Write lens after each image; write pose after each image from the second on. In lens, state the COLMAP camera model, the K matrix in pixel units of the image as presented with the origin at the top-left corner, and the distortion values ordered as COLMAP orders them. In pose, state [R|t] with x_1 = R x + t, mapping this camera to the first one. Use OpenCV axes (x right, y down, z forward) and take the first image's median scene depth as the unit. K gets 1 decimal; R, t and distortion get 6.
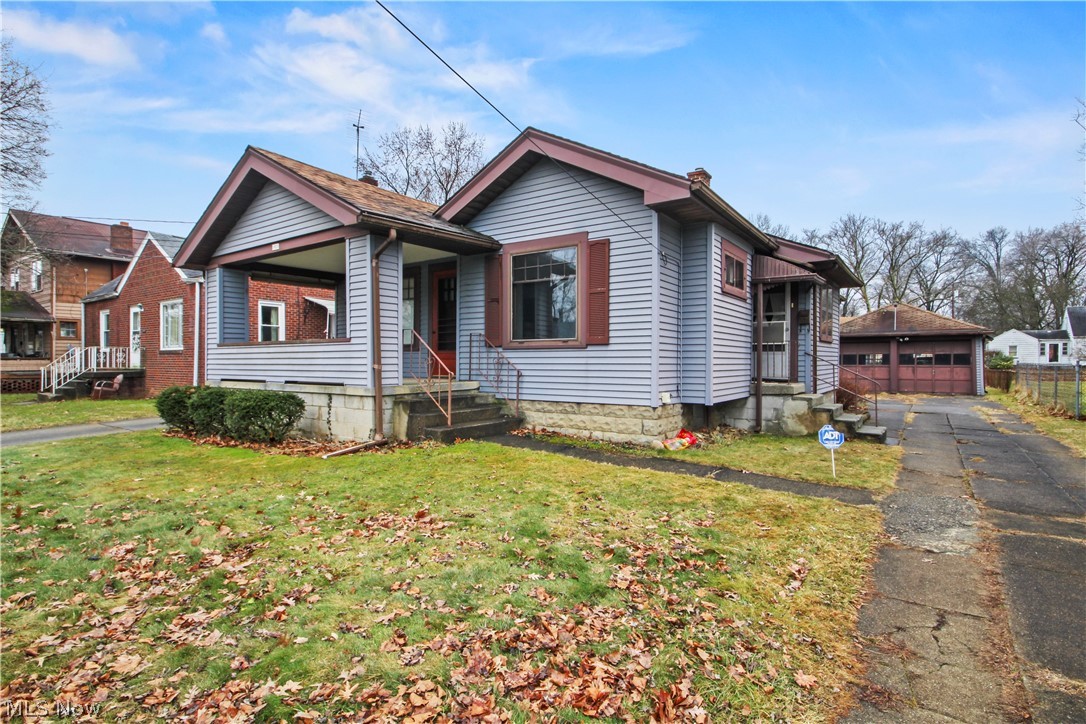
lens RADIAL K [[541.7, 0, 546.8], [0, 541.7, 363.6], [0, 0, 1]] dist [-0.004107, -0.002149]
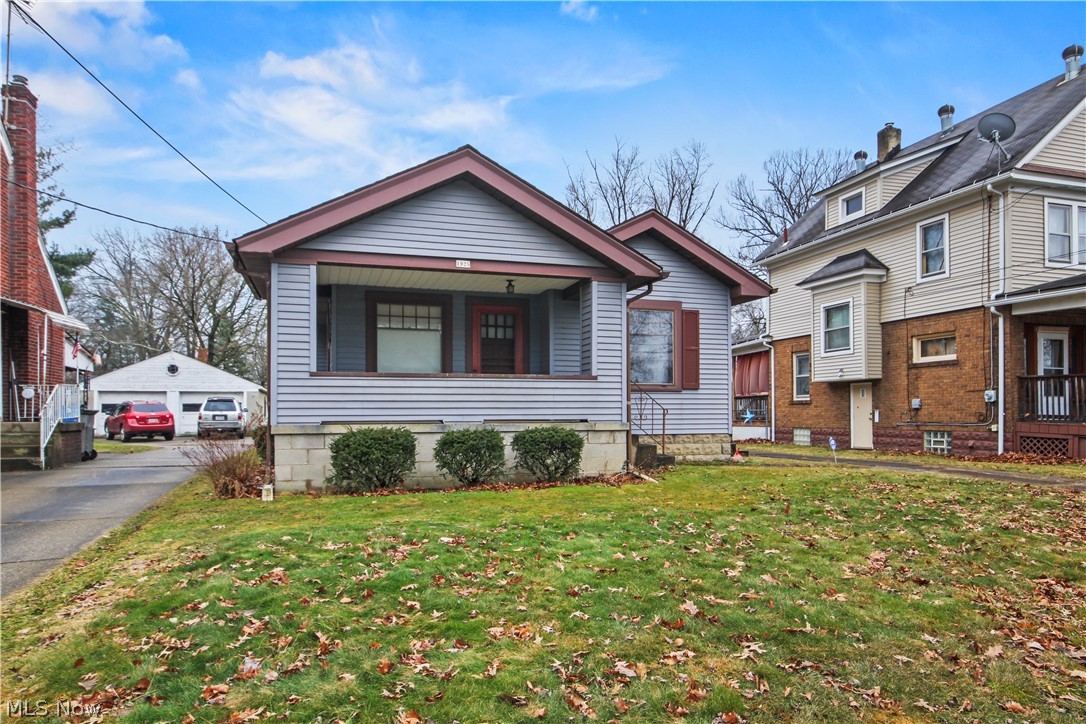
lens RADIAL K [[684.4, 0, 538.1], [0, 684.4, 404.0], [0, 0, 1]] dist [-0.008087, -0.000413]
pose [[0.608665, 0.011131, 0.793349, -1.195375], [0.007334, 0.999780, -0.019654, 0.025566], [-0.793394, 0.017781, 0.608449, 0.234443]]
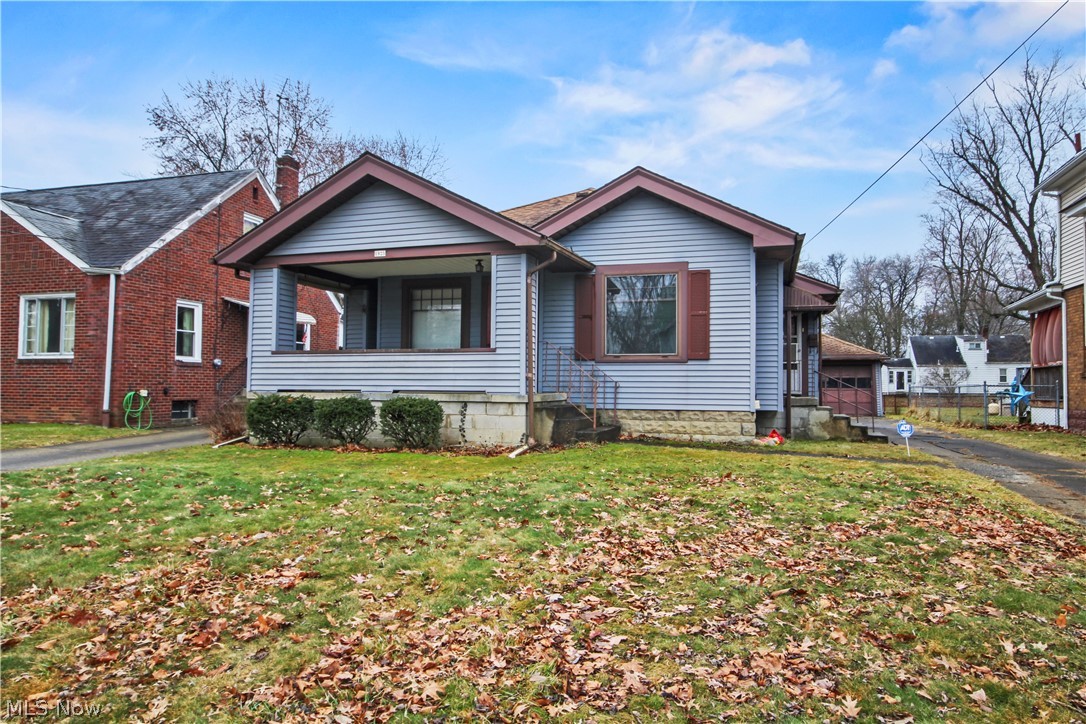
lens RADIAL K [[692.8, 0, 542.2], [0, 692.8, 357.0], [0, 0, 1]] dist [-0.010840, -0.000716]
pose [[0.953553, 0.021523, 0.300456, -0.552682], [-0.006774, 0.998724, -0.050043, 0.029700], [-0.301150, 0.045683, 0.952482, -0.256216]]
